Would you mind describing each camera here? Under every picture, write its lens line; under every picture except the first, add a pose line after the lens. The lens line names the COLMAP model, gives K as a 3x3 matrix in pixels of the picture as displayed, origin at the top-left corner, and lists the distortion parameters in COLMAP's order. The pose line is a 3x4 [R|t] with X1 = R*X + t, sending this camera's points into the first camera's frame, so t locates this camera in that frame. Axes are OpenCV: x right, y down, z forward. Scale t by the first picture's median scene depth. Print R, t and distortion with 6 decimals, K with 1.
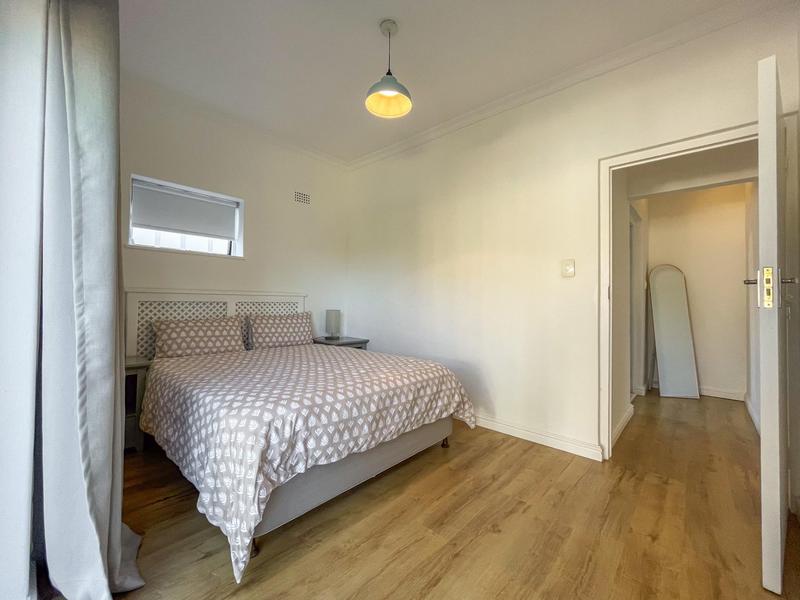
lens RADIAL K [[332.6, 0, 400.0], [0, 332.6, 300.0], [0, 0, 1]] dist [-0.000883, -0.000100]
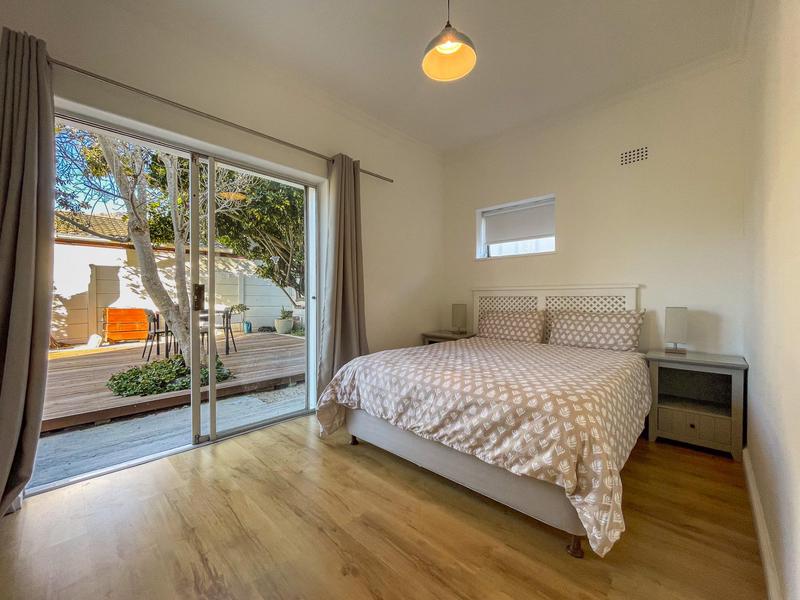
lens RADIAL K [[326.4, 0, 400.0], [0, 326.4, 300.0], [0, 0, 1]] dist [0.002956, 0.000250]
pose [[-0.028518, -0.008111, -0.999560, 0.678343], [0.002017, 0.999965, -0.008172, 0.030338], [0.999591, -0.002249, -0.028500, 0.724612]]
